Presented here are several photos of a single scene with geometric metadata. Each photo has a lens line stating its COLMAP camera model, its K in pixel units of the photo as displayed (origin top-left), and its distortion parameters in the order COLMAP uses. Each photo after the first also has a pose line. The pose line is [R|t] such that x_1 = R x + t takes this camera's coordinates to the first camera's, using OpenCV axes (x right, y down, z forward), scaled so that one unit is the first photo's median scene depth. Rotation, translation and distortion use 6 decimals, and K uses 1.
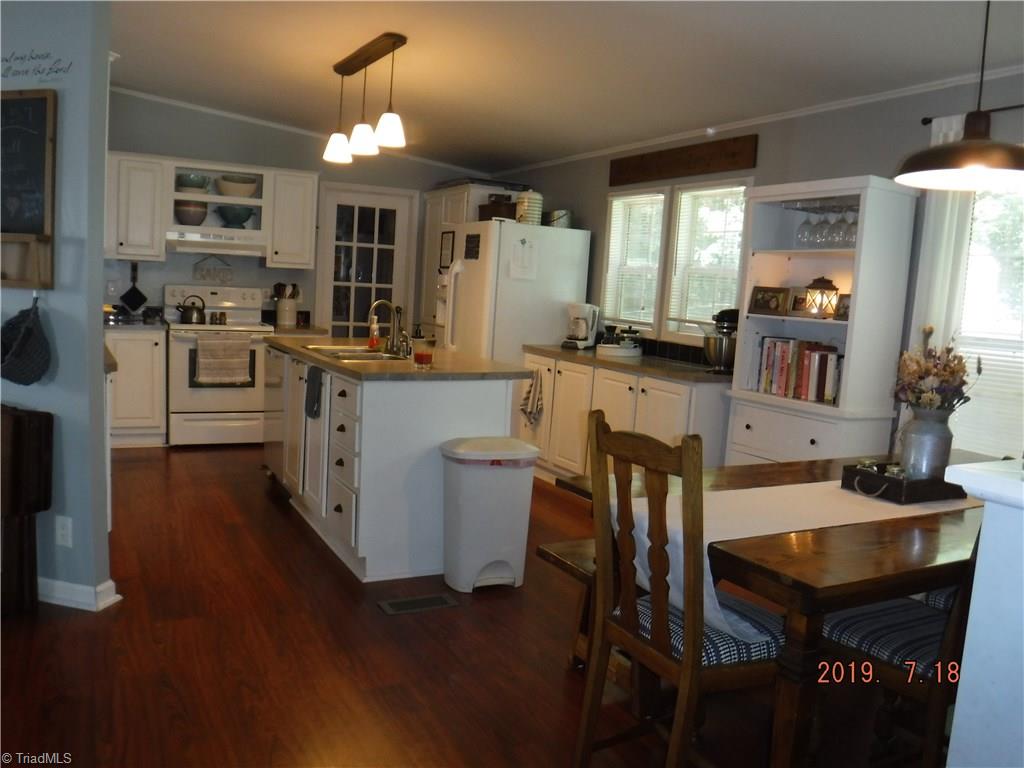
lens RADIAL K [[815.7, 0, 479.8], [0, 815.7, 385.0], [0, 0, 1]] dist [-0.100634, 0.038027]
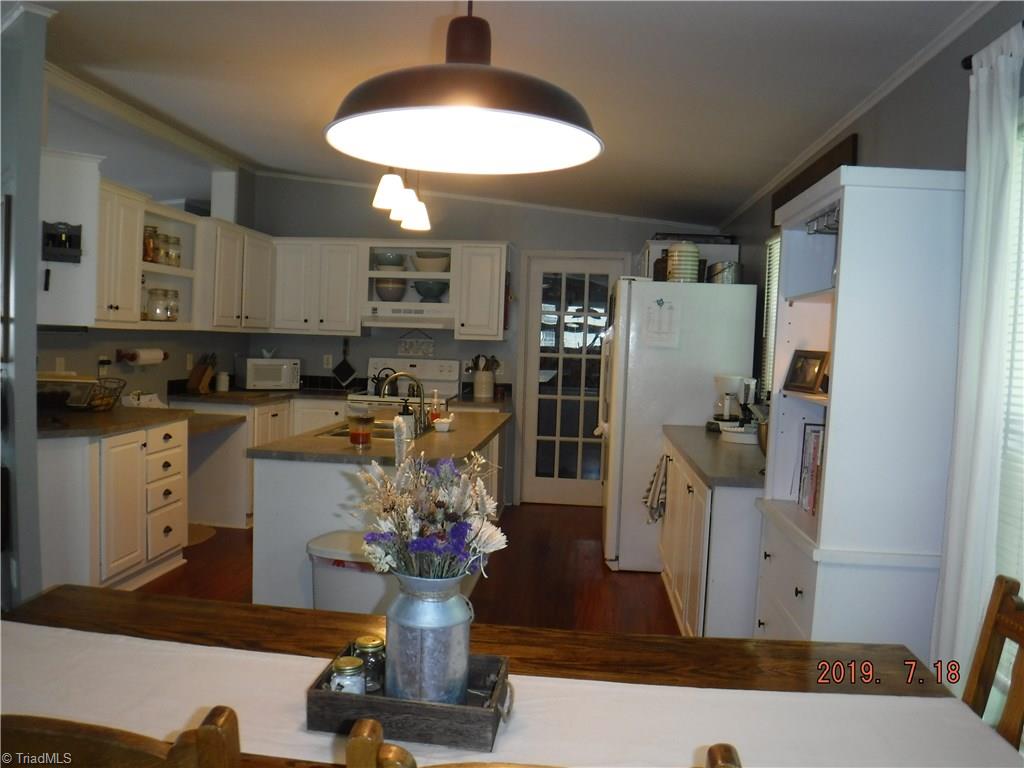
lens RADIAL K [[815.7, 0, 479.8], [0, 815.7, 385.0], [0, 0, 1]] dist [-0.100634, 0.038027]
pose [[0.843783, 0.002641, -0.536677, 0.341832], [-0.049961, 0.996032, -0.073649, -0.019490], [0.534353, 0.088957, 0.840567, 0.197072]]
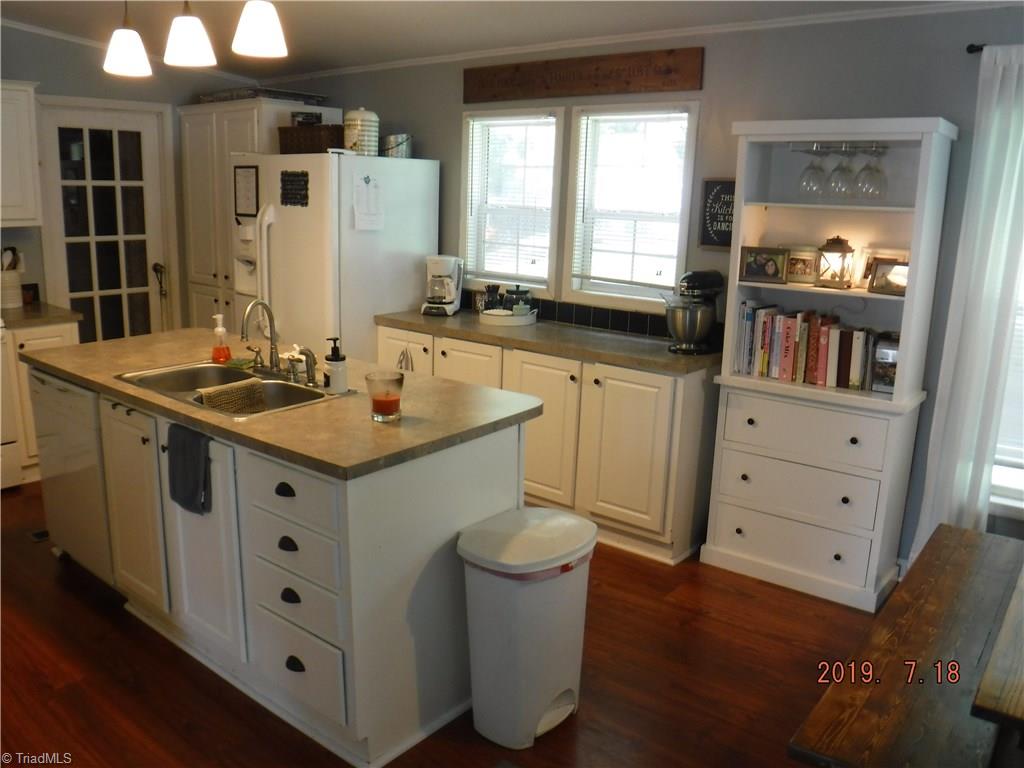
lens RADIAL K [[815.7, 0, 479.8], [0, 815.7, 385.0], [0, 0, 1]] dist [-0.100634, 0.038027]
pose [[0.913807, -0.127459, 0.385629, -0.161436], [0.078275, 0.986949, 0.140726, -0.085150], [-0.398534, -0.098412, 0.911859, 0.254483]]
